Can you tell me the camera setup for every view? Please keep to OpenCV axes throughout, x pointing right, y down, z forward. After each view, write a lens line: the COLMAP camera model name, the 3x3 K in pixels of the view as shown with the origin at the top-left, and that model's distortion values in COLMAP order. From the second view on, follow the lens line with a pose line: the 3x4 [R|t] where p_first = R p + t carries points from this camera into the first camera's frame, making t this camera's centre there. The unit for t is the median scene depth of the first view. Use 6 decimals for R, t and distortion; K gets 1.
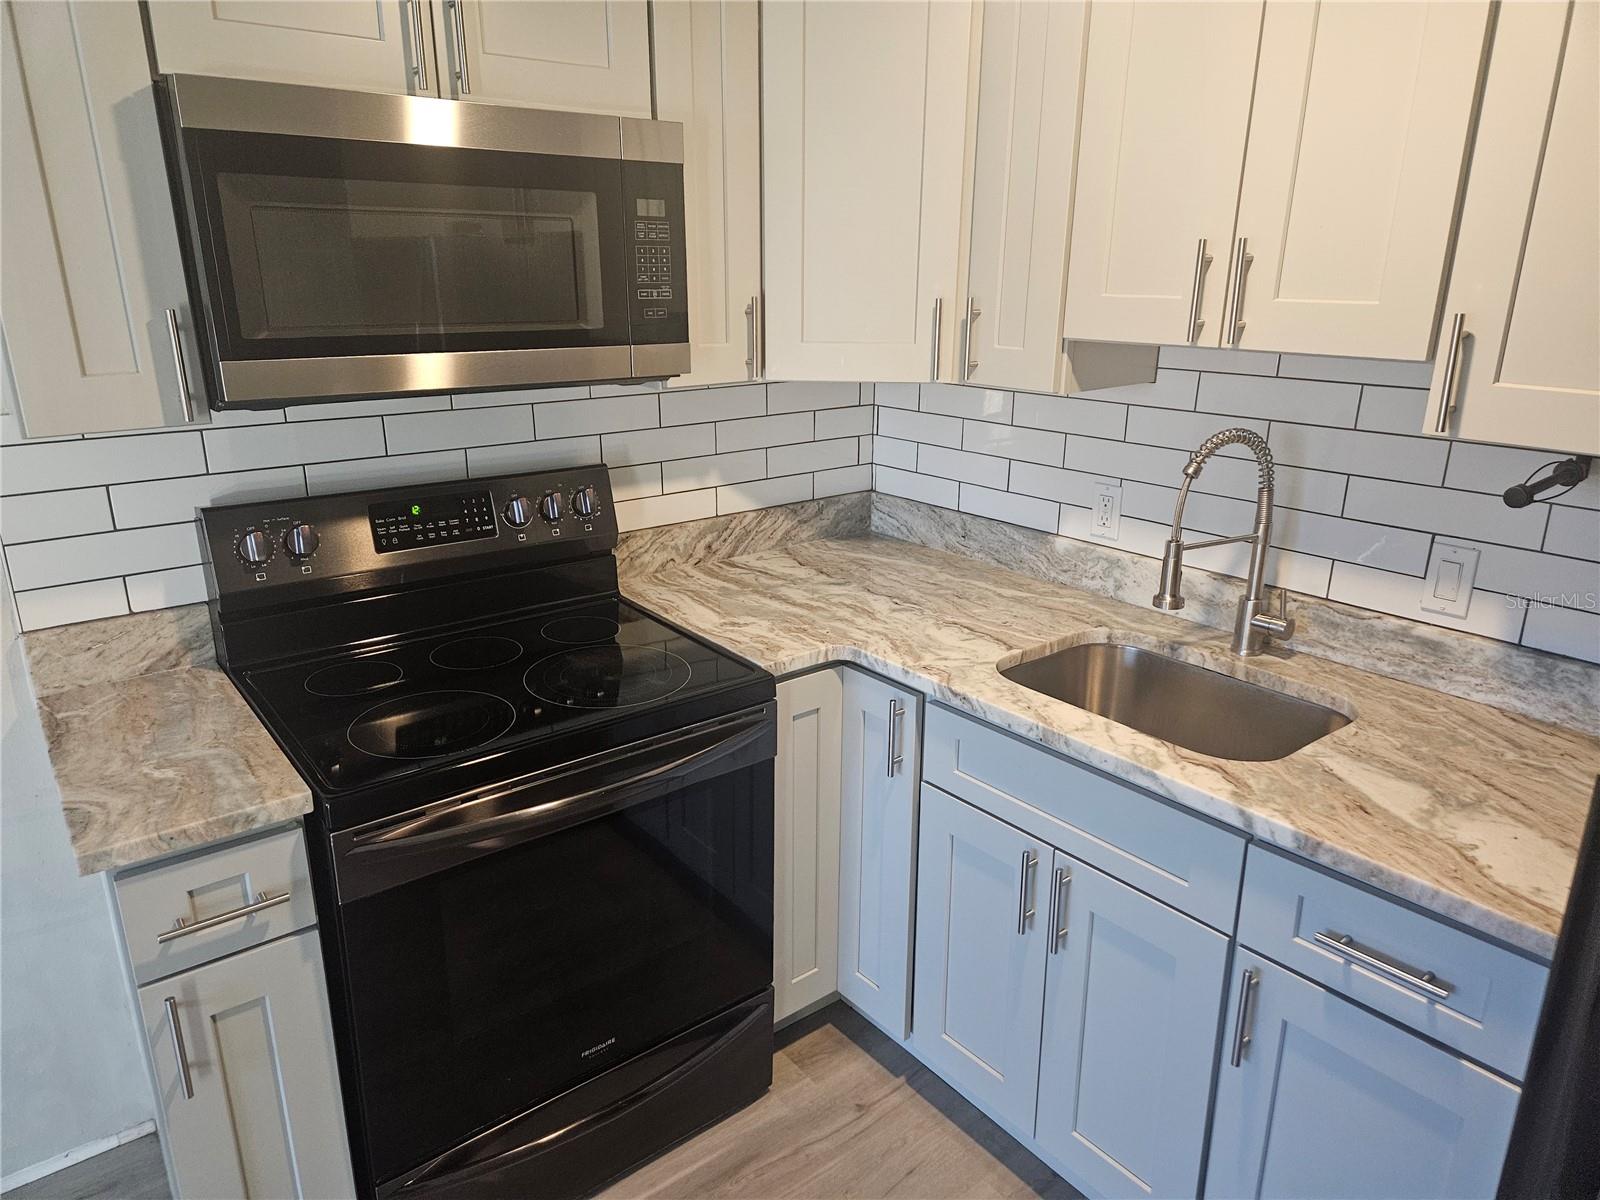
lens RADIAL K [[1066.2, 0, 780.0], [0, 1066.2, 587.4], [0, 0, 1]] dist [0.061938, -0.028694]
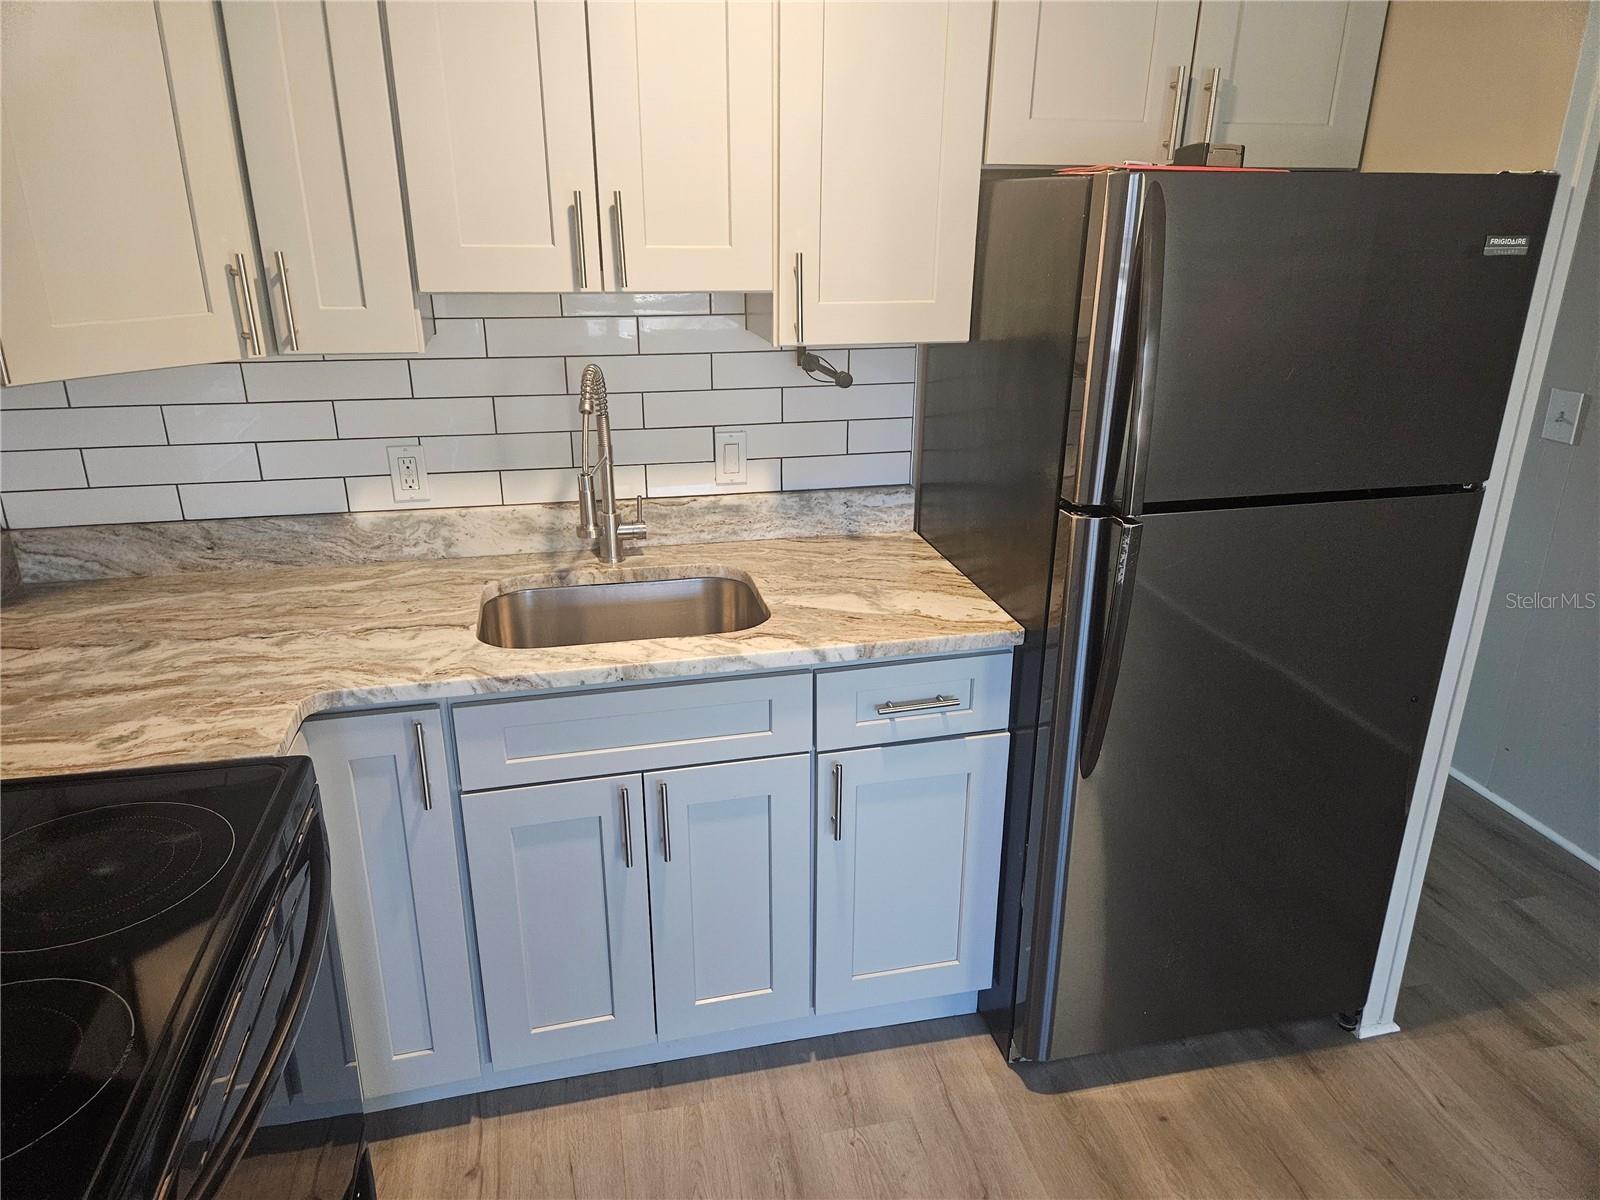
lens RADIAL K [[1066.2, 0, 805.2], [0, 1066.2, 587.8], [0, 0, 1]] dist [0.061938, -0.028694]
pose [[0.420591, -0.305171, 0.854385, -0.464477], [0.262283, 0.942418, 0.207500, -0.094887], [-0.868511, 0.136818, 0.476413, 0.291233]]
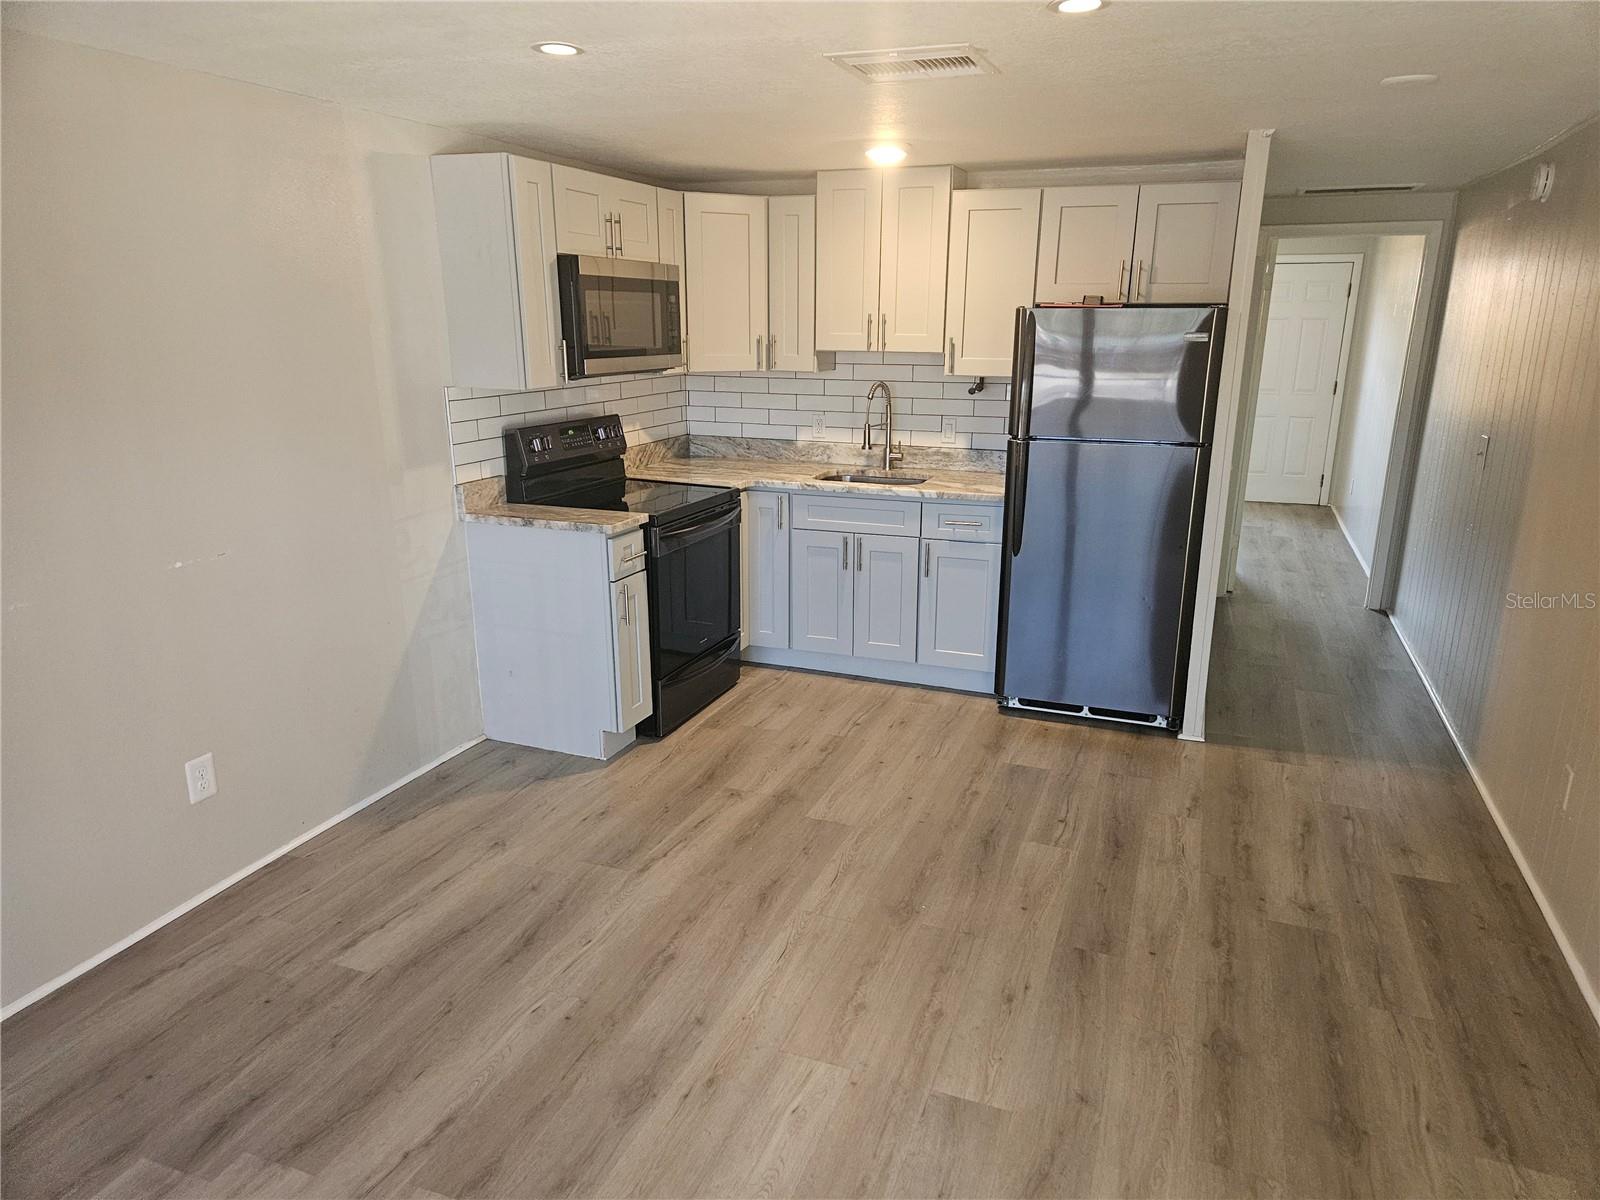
lens RADIAL K [[1066.2, 0, 812.0], [0, 1066.2, 608.0], [0, 0, 1]] dist [0.061938, -0.028694]
pose [[0.851026, -0.136239, 0.507142, -1.103028], [0.149054, 0.988708, 0.015482, 0.330394], [-0.503525, 0.062416, 0.861723, -1.140351]]
